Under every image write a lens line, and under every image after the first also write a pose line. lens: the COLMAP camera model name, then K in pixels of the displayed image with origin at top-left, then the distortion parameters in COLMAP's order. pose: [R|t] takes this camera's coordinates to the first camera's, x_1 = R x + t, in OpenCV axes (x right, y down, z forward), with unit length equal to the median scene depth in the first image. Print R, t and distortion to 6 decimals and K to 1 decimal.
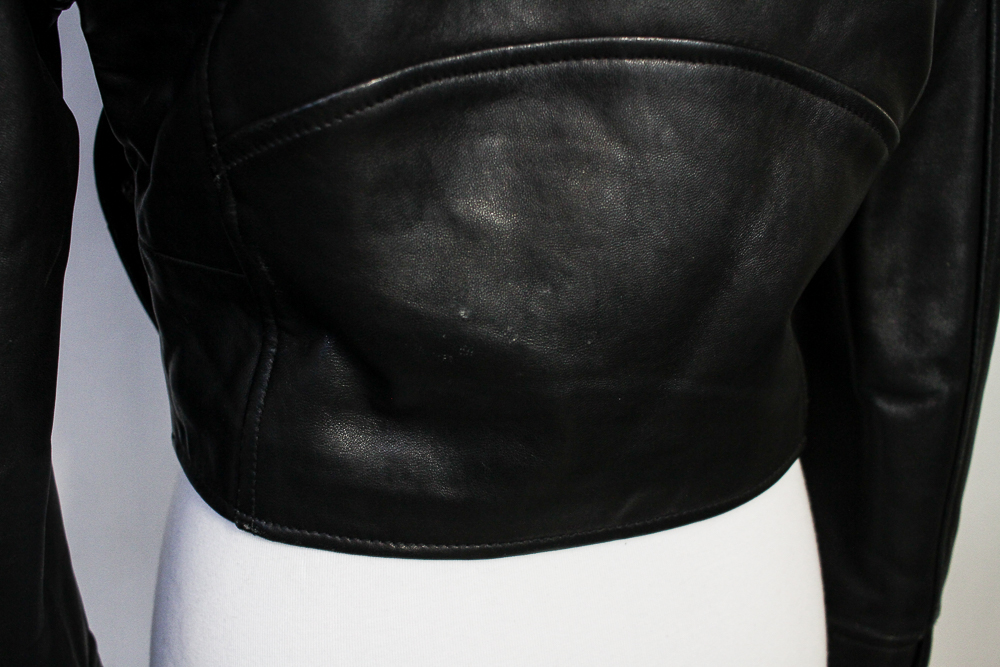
lens RADIAL K [[1182.3, 0, 500.0], [0, 1182.3, 333.5], [0, 0, 1]] dist [-0.126949, 0.071979]
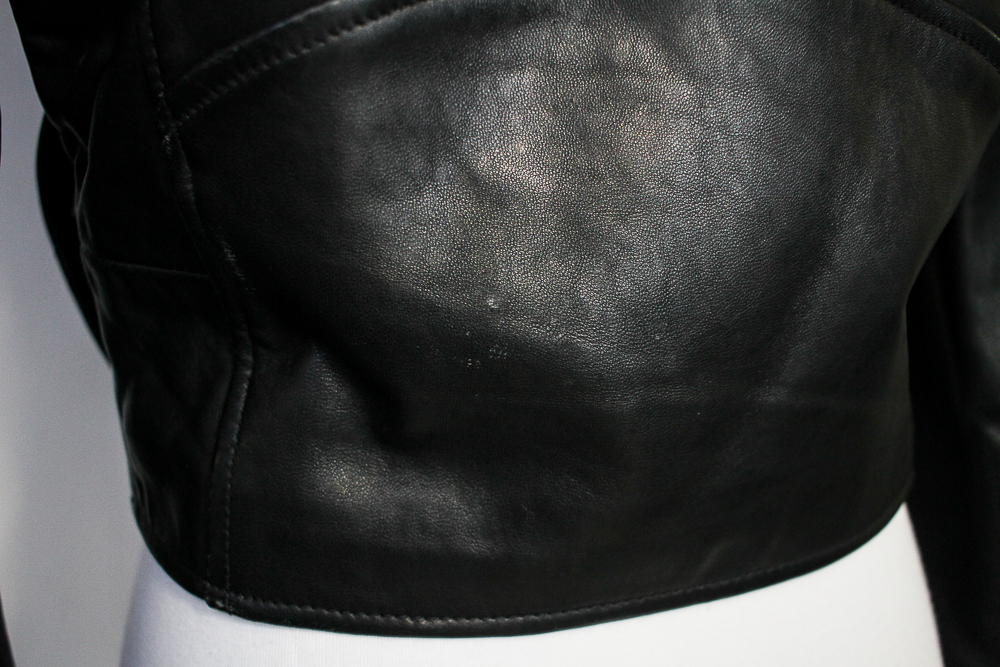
lens RADIAL K [[1182.3, 0, 500.0], [0, 1182.3, 333.5], [0, 0, 1]] dist [-0.126949, 0.071979]
pose [[0.999124, -0.041329, -0.006517, -0.020682], [0.040569, 0.995044, -0.090779, 0.068162], [0.010237, 0.090435, 0.995850, 0.232474]]
